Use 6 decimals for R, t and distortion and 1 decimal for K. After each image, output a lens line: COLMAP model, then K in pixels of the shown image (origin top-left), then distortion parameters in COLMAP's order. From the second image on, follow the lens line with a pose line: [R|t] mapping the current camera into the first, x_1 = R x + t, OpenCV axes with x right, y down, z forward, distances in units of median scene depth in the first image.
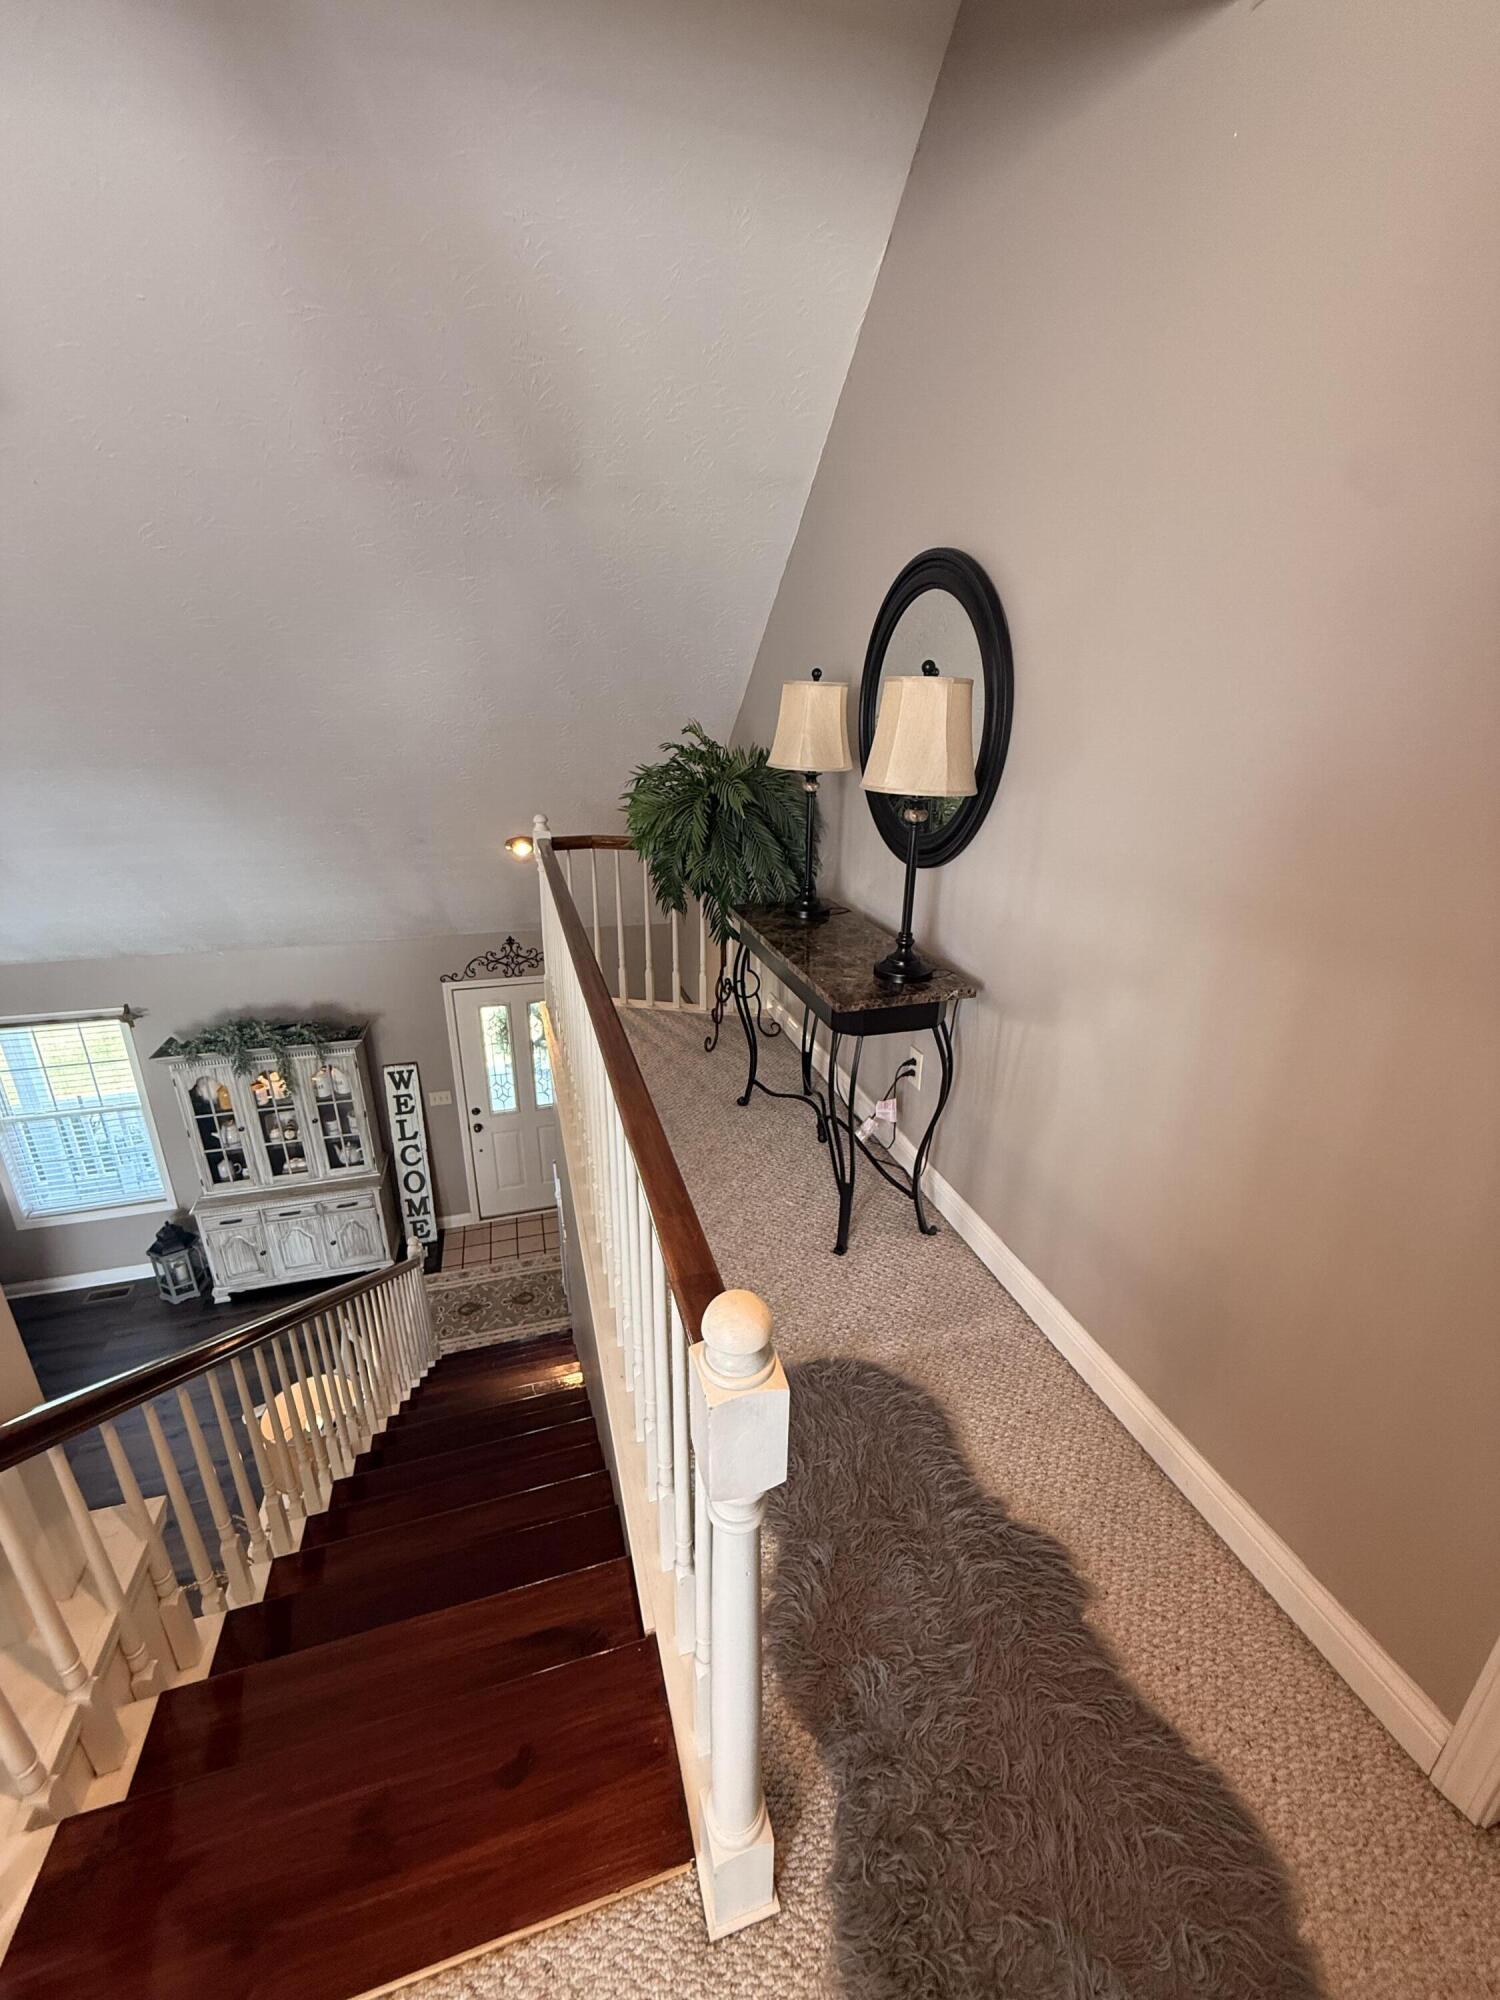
lens RADIAL K [[800.1, 0, 754.9], [0, 800.1, 993.1], [0, 0, 1]] dist [0.001530, 0.000233]
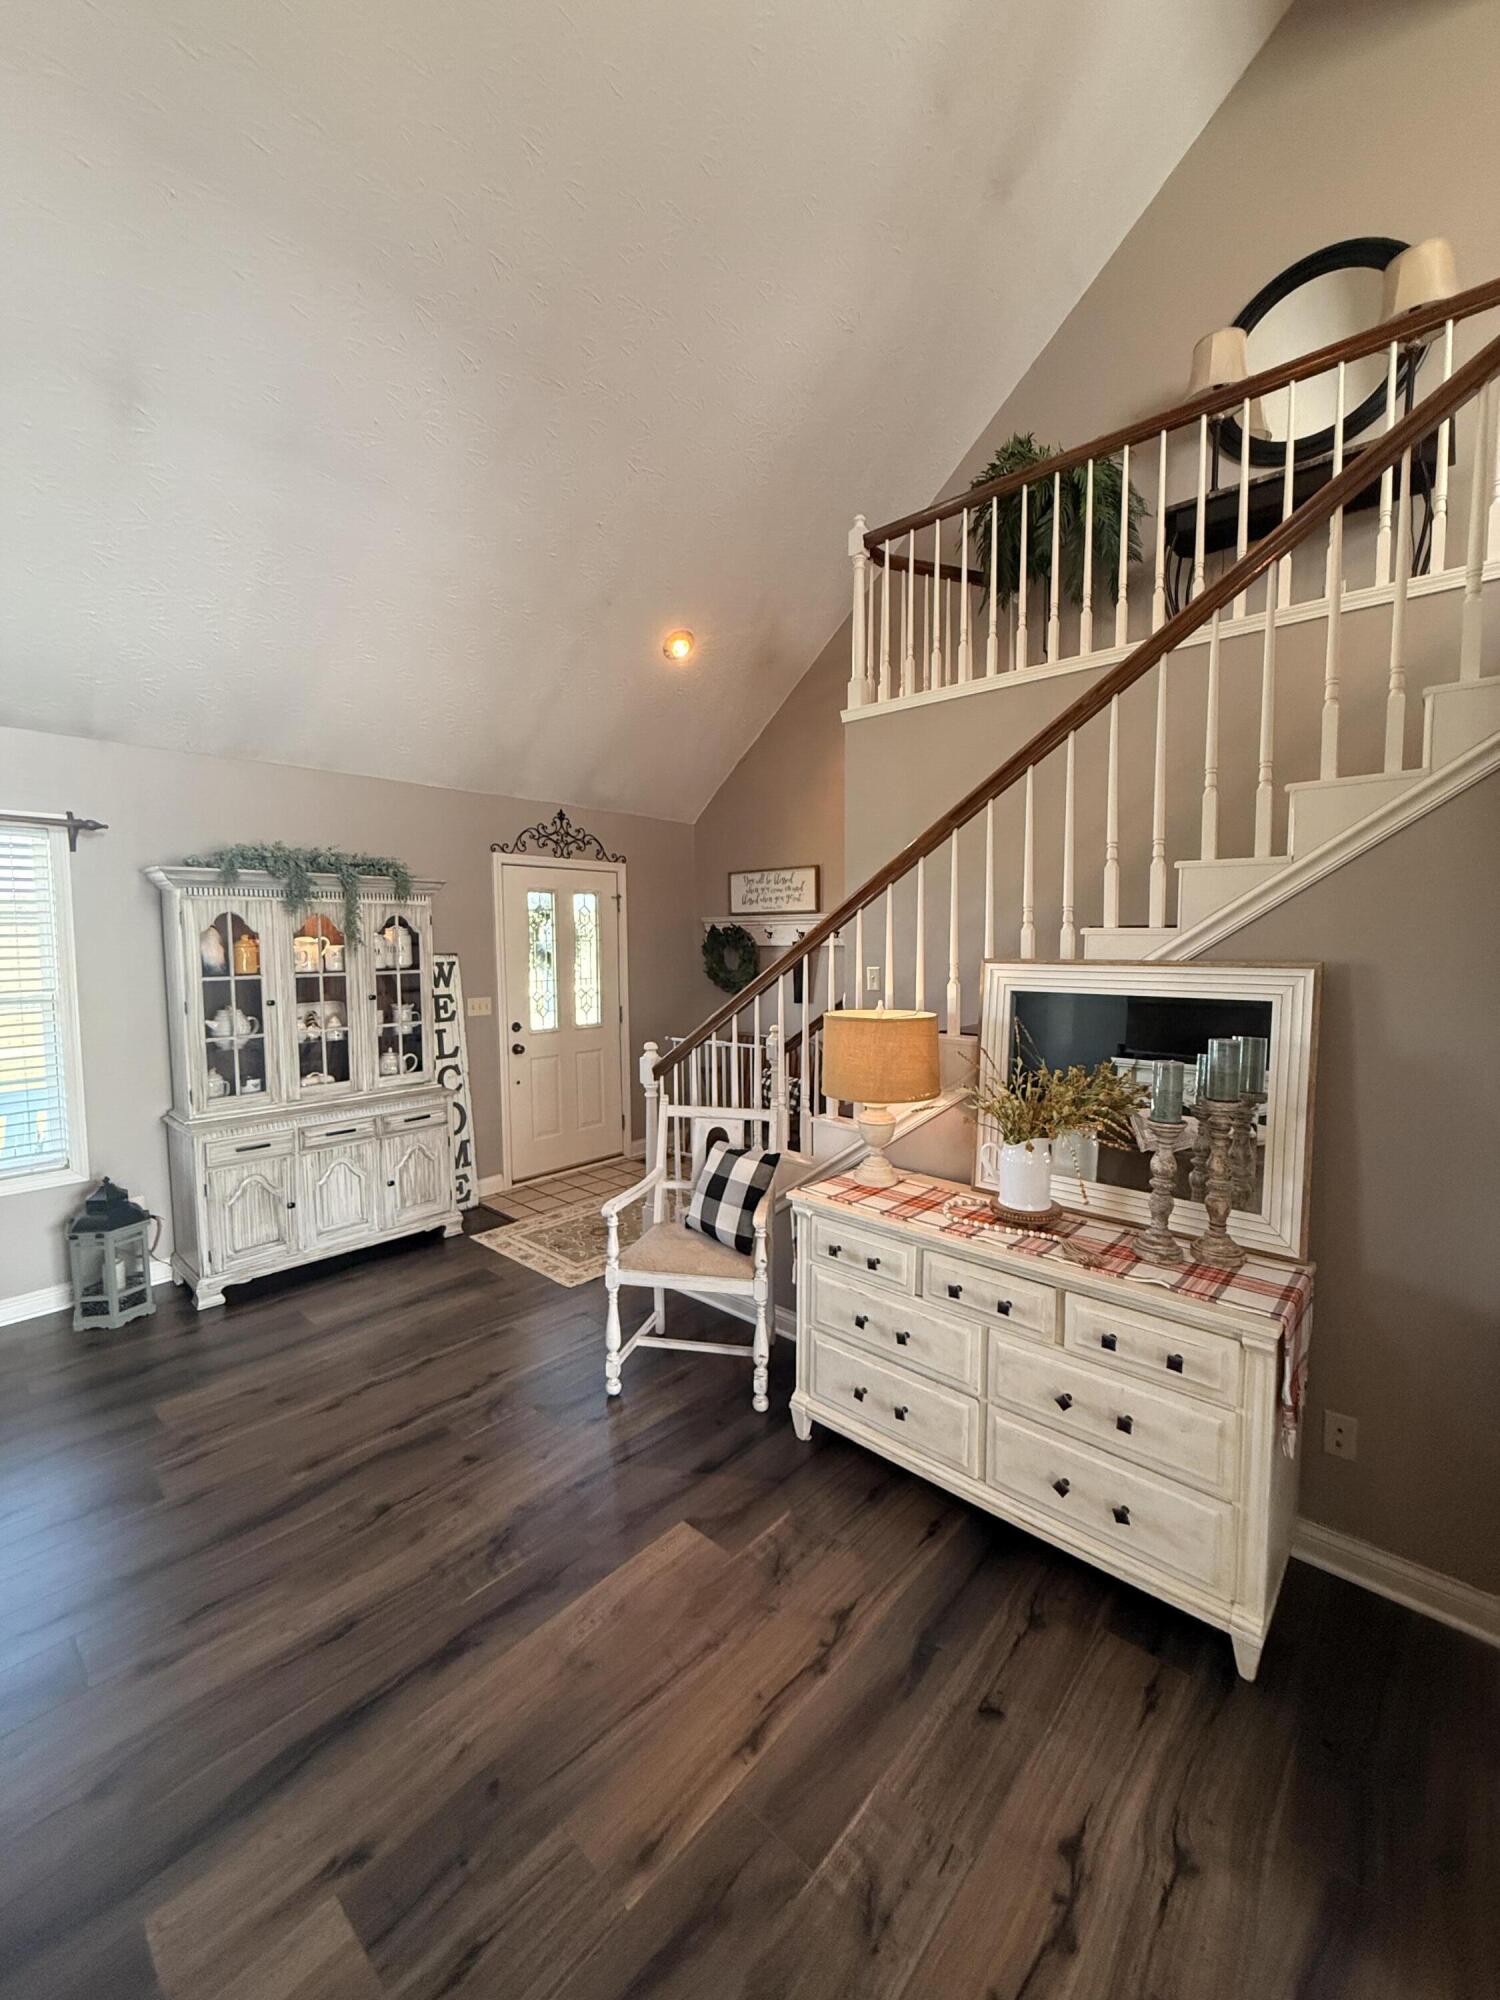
lens RADIAL K [[800.1, 0, 749.0], [0, 800.1, 995.1], [0, 0, 1]] dist [0.001530, 0.000233]
pose [[0.857770, -0.051525, 0.511445, -0.946724], [0.186177, 0.958551, -0.215679, 0.565819], [-0.479134, 0.280222, 0.831809, 0.367472]]
